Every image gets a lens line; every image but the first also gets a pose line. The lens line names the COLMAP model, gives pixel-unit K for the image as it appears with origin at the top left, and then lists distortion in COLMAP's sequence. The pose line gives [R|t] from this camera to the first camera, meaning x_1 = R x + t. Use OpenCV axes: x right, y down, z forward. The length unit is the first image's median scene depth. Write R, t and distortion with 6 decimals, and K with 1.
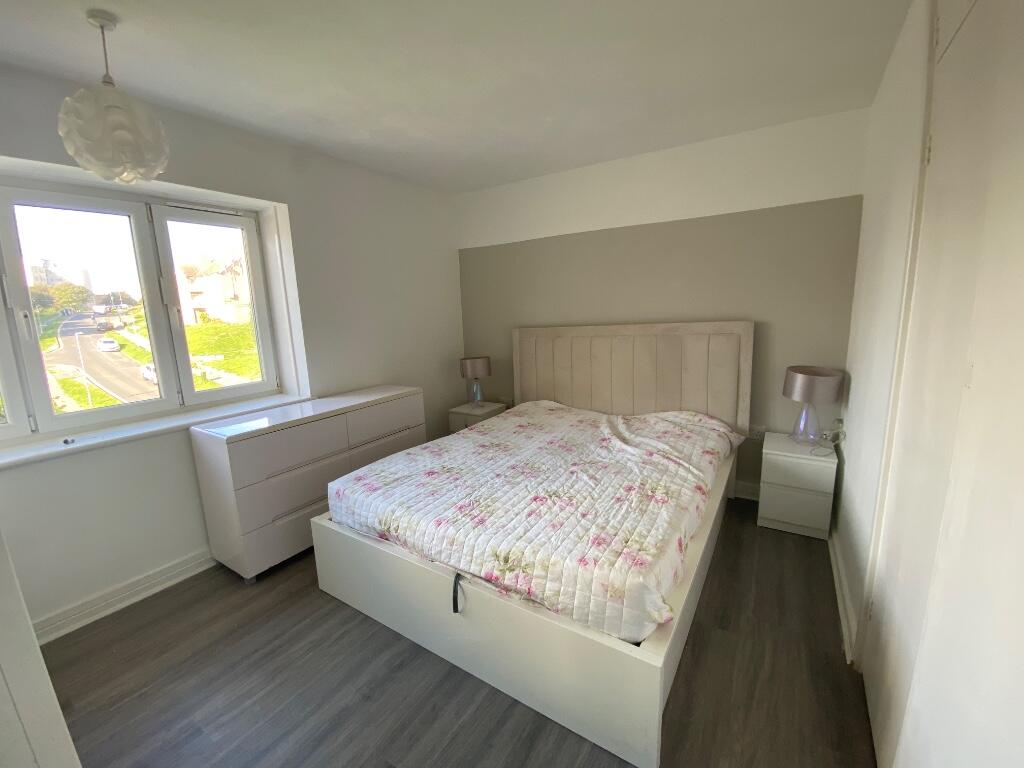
lens RADIAL K [[413.6, 0, 514.4], [0, 413.6, 383.7], [0, 0, 1]] dist [0.029120, -0.025070]
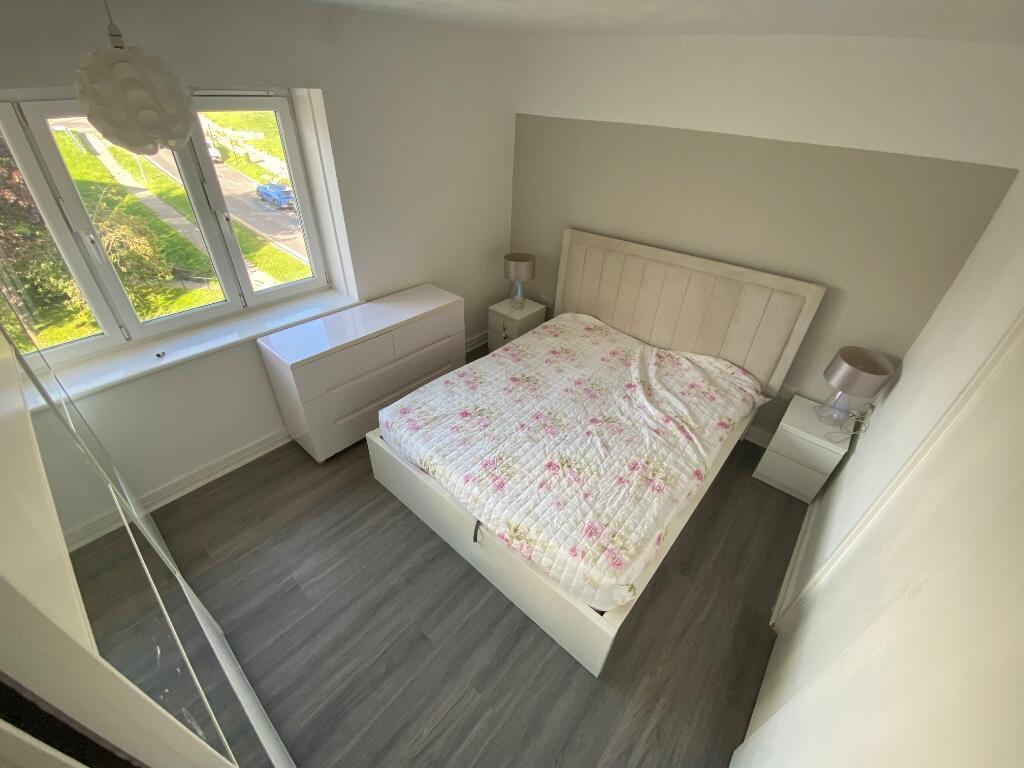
lens RADIAL K [[413.6, 0, 514.4], [0, 413.6, 383.7], [0, 0, 1]] dist [0.029120, -0.025070]
pose [[0.987029, 0.145172, -0.068551, -0.000587], [-0.103910, 0.903173, 0.416510, -0.351304], [0.122379, -0.403985, 0.906543, 0.021326]]
